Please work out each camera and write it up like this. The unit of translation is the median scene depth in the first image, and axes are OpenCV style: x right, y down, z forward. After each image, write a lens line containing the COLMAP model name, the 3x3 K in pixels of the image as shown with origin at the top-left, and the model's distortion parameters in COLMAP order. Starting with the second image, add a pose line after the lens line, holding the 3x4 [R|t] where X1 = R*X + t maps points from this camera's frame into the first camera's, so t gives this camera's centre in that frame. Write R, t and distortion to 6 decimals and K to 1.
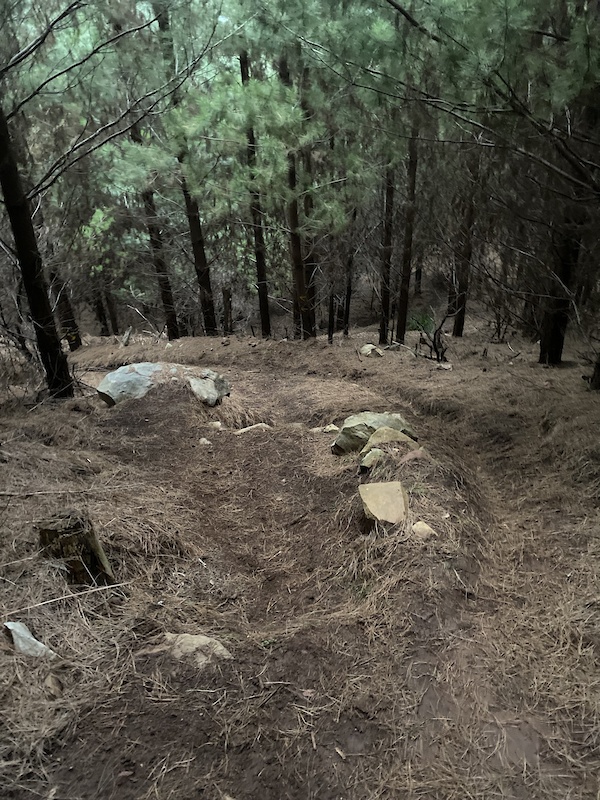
lens RADIAL K [[603.8, 0, 300.0], [0, 603.8, 400.0], [0, 0, 1]] dist [0.289685, 0.000106]
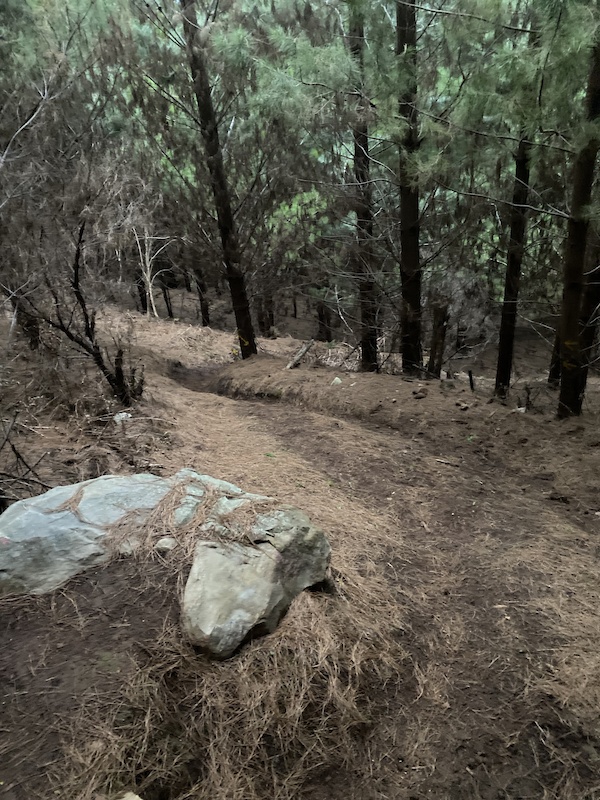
lens RADIAL K [[601.7, 0, 300.0], [0, 601.7, 400.0], [0, 0, 1]] dist [0.004162, 0.000394]
pose [[0.904984, 0.187953, -0.381677, 0.000364], [-0.184735, 0.981738, 0.045427, -0.095818], [0.383245, 0.029399, 0.923179, 0.413687]]
